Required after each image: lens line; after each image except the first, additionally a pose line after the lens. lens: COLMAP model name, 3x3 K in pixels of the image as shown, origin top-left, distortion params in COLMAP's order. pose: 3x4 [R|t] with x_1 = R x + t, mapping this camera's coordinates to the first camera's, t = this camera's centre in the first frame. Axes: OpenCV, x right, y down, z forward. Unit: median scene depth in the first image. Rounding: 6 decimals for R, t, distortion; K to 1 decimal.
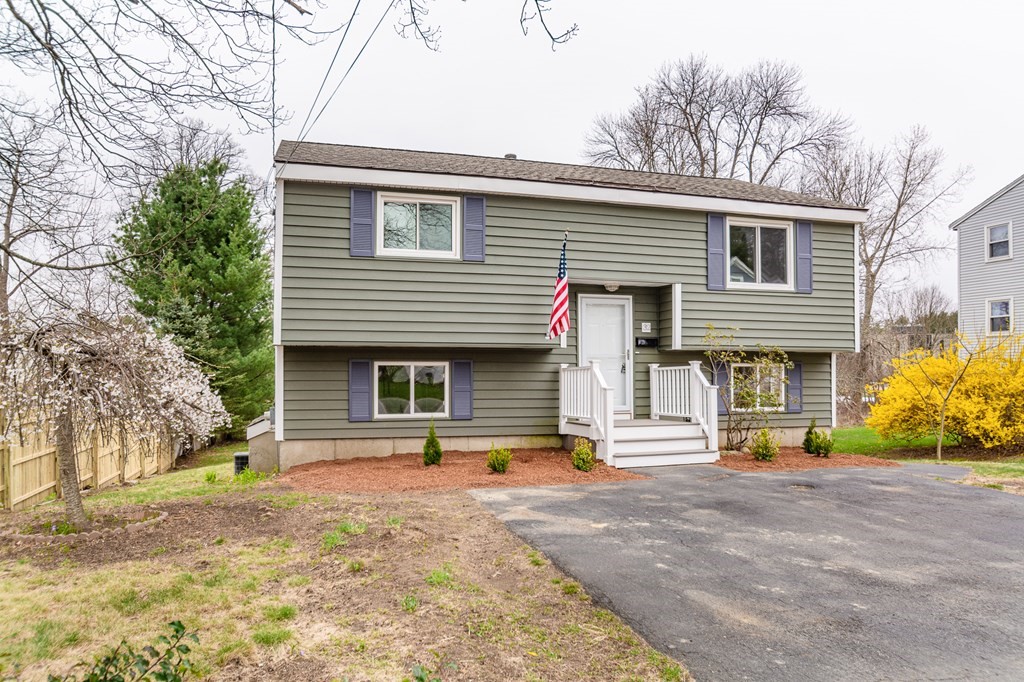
lens RADIAL K [[647.1, 0, 563.5], [0, 647.1, 347.7], [0, 0, 1]] dist [-0.025678, 0.002859]
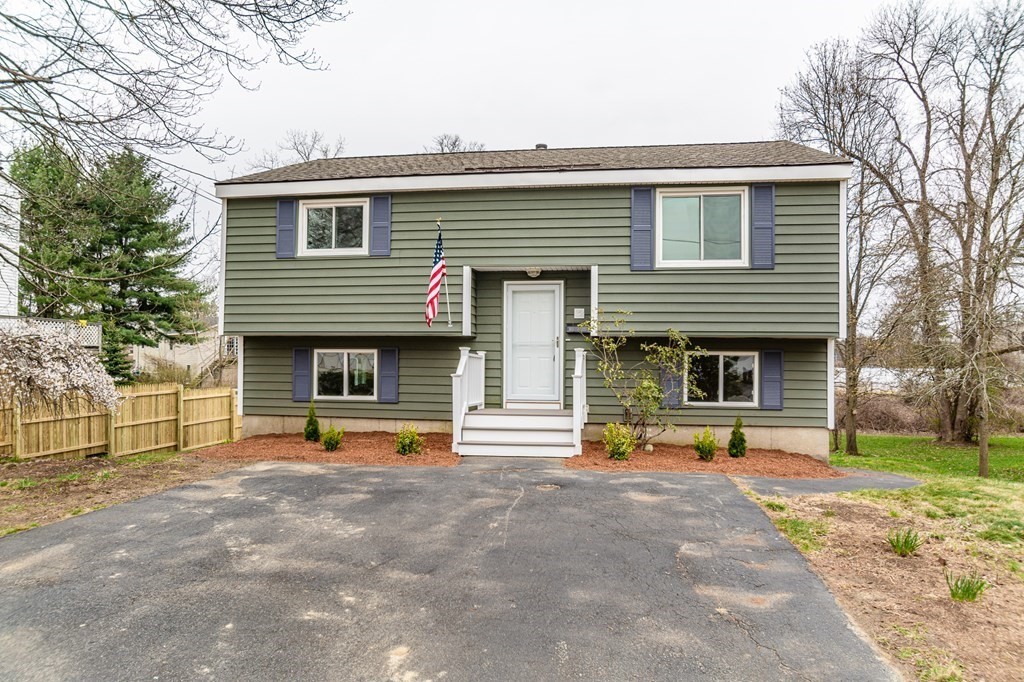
lens RADIAL K [[647.1, 0, 514.7], [0, 647.1, 342.6], [0, 0, 1]] dist [-0.025678, 0.002859]
pose [[0.908494, -0.005272, -0.417865, 0.502579], [0.006570, 0.999977, 0.001668, 0.009992], [0.417847, -0.004261, 0.908508, 0.113919]]
